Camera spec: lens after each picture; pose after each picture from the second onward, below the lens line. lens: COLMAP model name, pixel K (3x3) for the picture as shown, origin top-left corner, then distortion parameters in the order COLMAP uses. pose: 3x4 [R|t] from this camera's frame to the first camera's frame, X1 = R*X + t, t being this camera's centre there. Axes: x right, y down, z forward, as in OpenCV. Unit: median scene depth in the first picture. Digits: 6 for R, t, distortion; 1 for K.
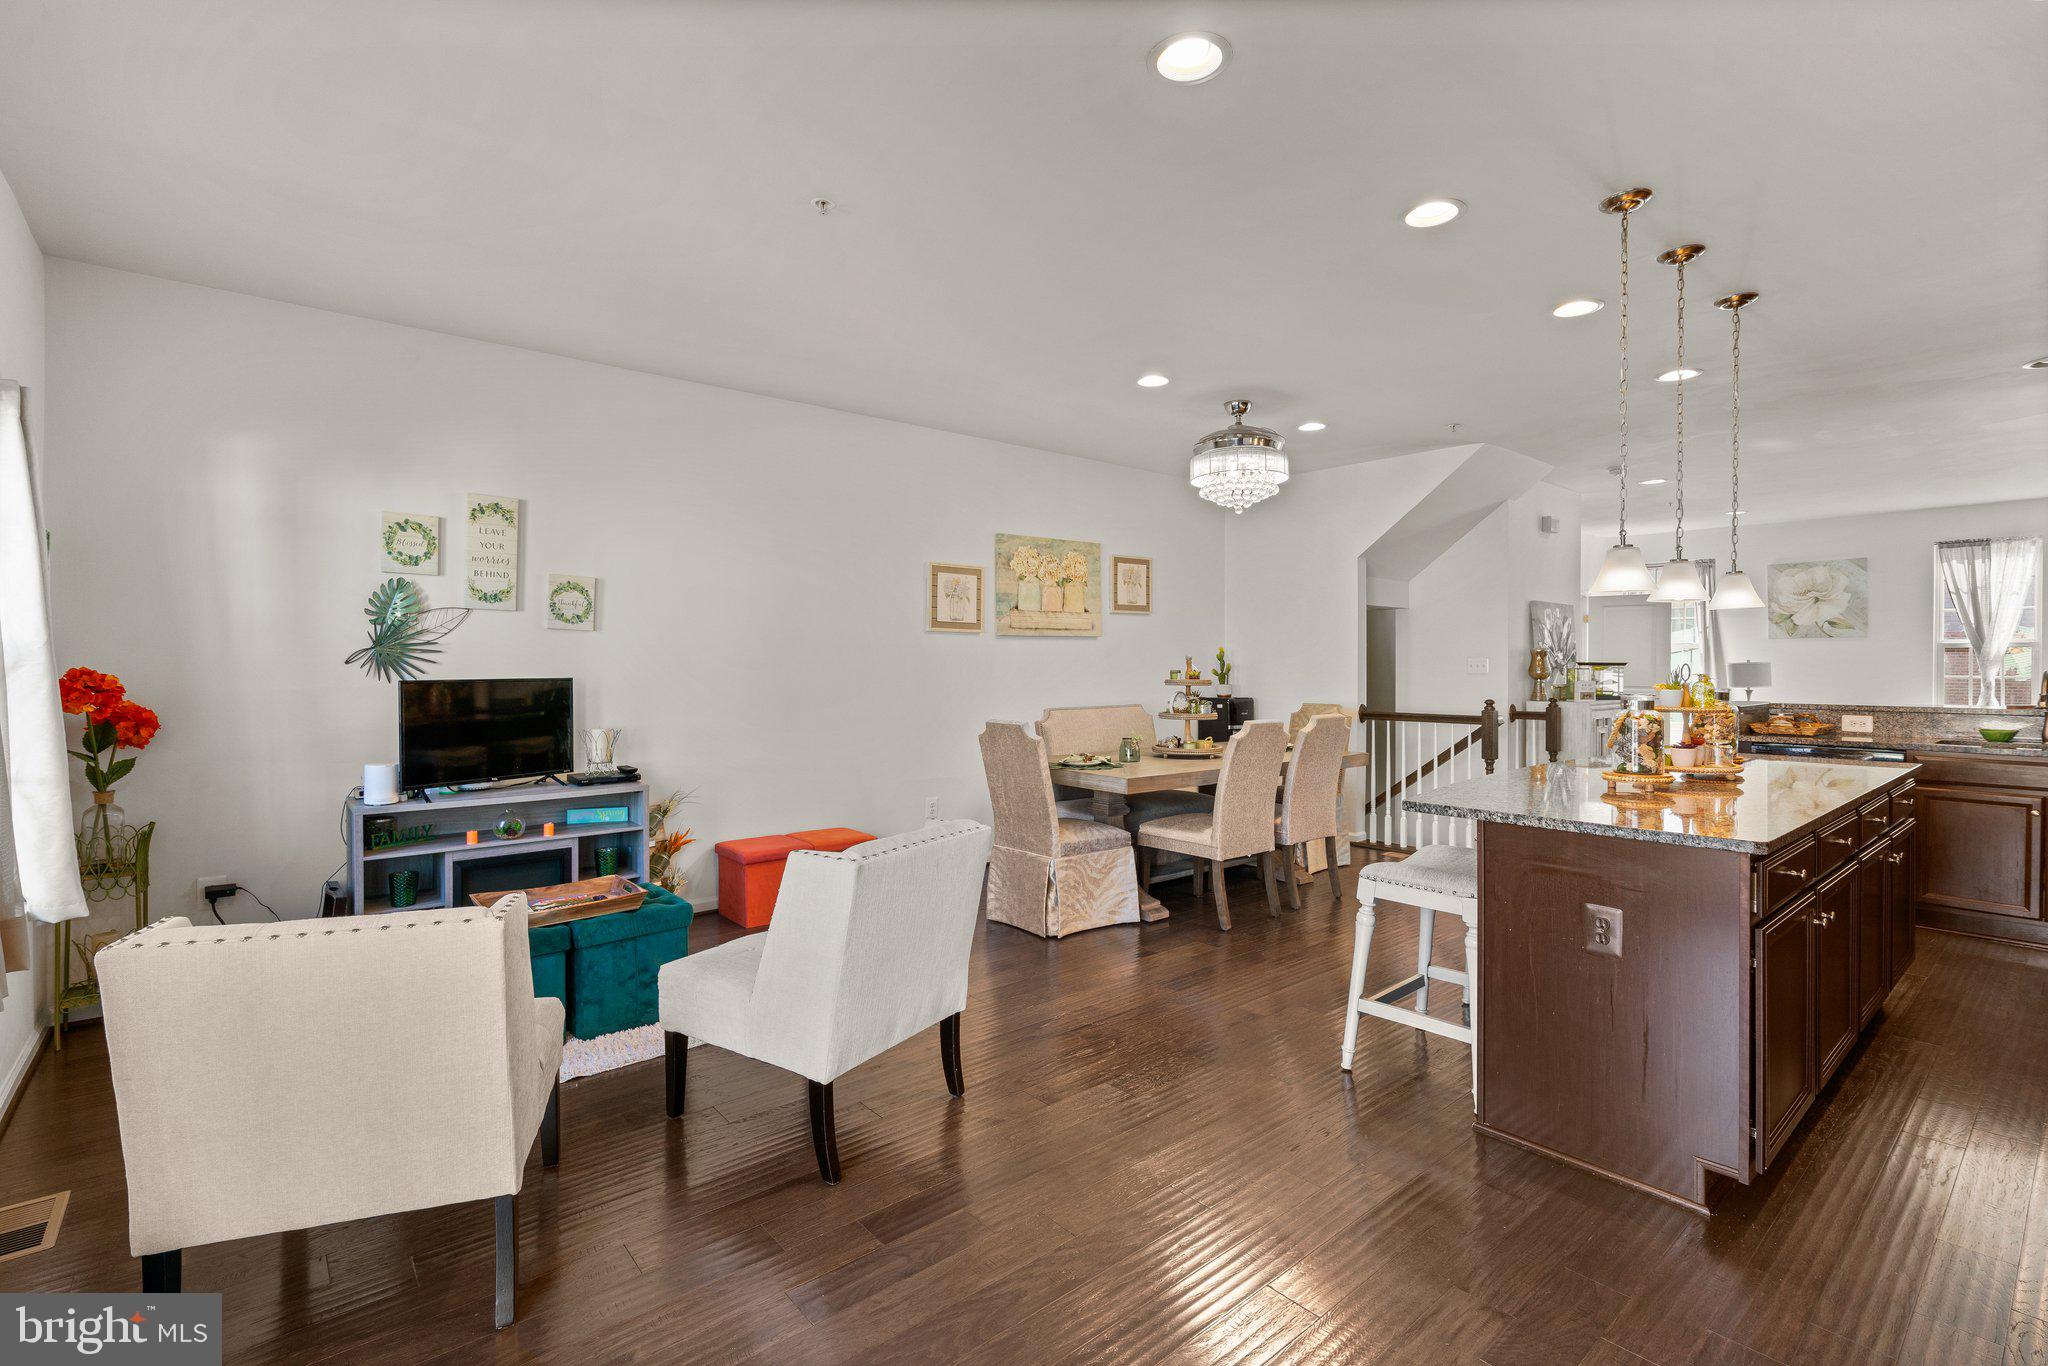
lens RADIAL K [[922.1, 0, 1022.8], [0, 922.1, 664.4], [0, 0, 1]] dist [0.002020, 0.000766]
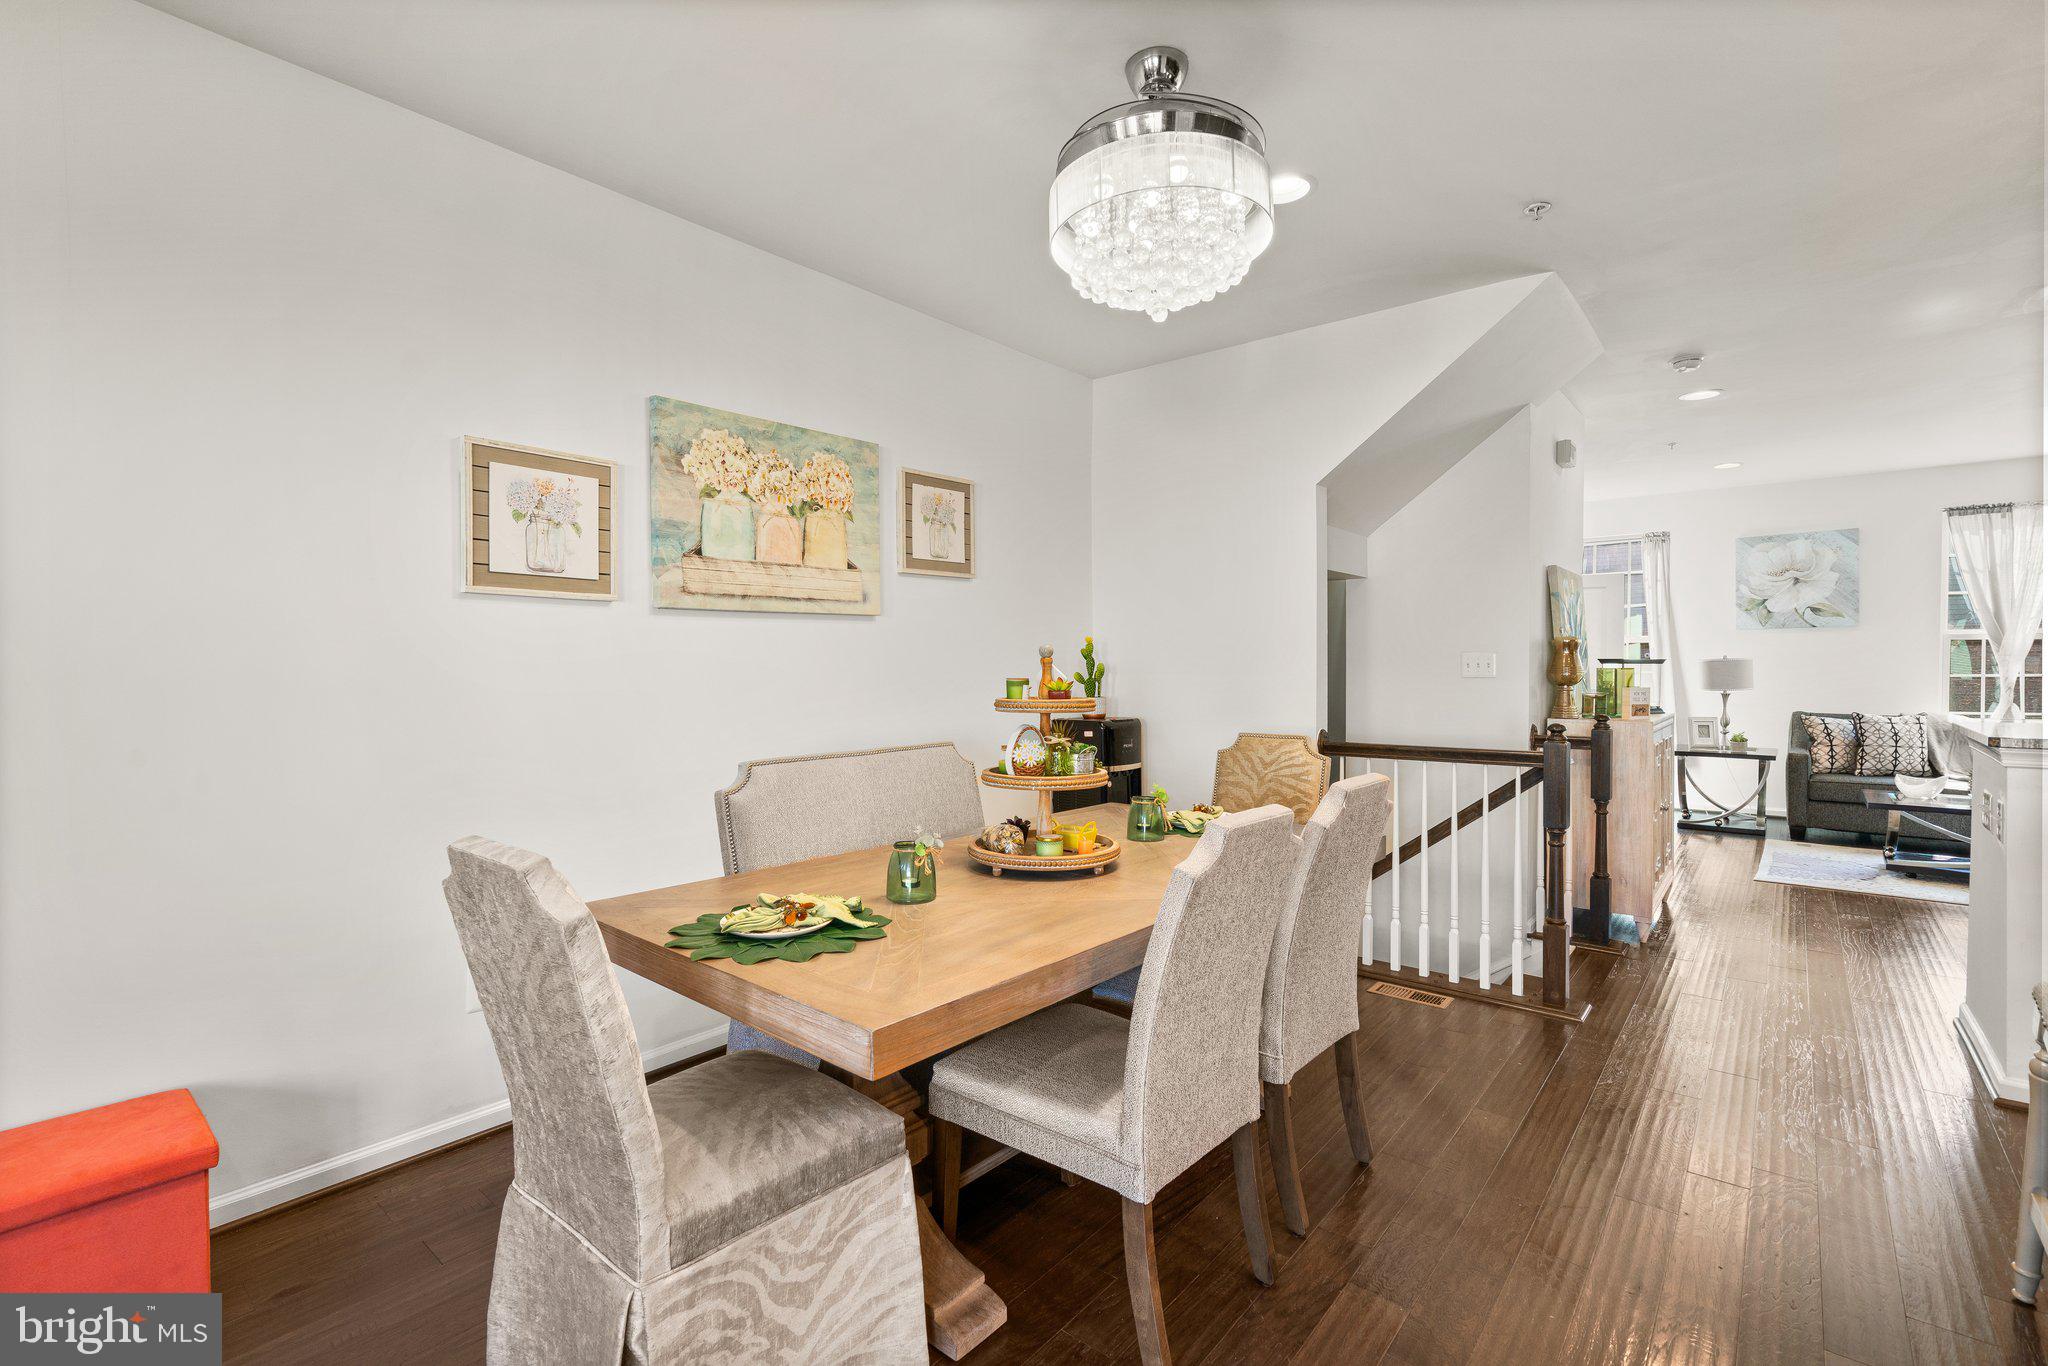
lens RADIAL K [[922.1, 0, 1022.8], [0, 922.1, 664.4], [0, 0, 1]] dist [0.002020, 0.000766]
pose [[0.984672, -0.005425, 0.174335, 0.076524], [0.005693, 0.999983, -0.001037, 0.000056], [-0.174326, 0.002013, 0.984686, 0.475639]]
